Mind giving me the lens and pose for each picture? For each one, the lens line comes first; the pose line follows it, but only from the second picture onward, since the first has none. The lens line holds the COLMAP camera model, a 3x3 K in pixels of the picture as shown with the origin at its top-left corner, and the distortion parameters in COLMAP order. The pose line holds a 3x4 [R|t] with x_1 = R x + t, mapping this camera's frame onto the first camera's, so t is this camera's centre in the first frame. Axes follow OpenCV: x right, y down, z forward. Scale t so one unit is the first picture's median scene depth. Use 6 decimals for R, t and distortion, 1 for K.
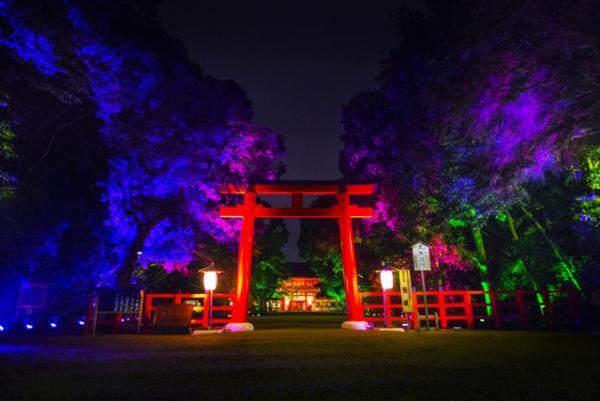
lens RADIAL K [[378.8, 0, 276.7], [0, 378.8, 158.5], [0, 0, 1]] dist [-0.005325, -0.000862]
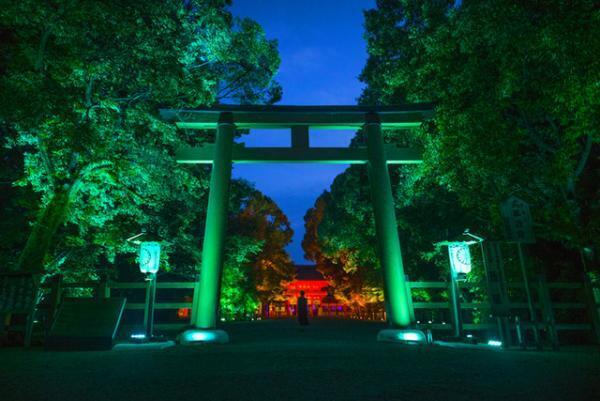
lens RADIAL K [[330.1, 0, 267.1], [0, 330.1, 197.6], [0, 0, 1]] dist [0.000255, 0.000744]
pose [[0.998575, -0.011372, -0.052145, 0.014399], [0.013271, 0.999256, 0.036212, 0.099769], [0.051695, -0.036853, 0.997983, 0.236774]]
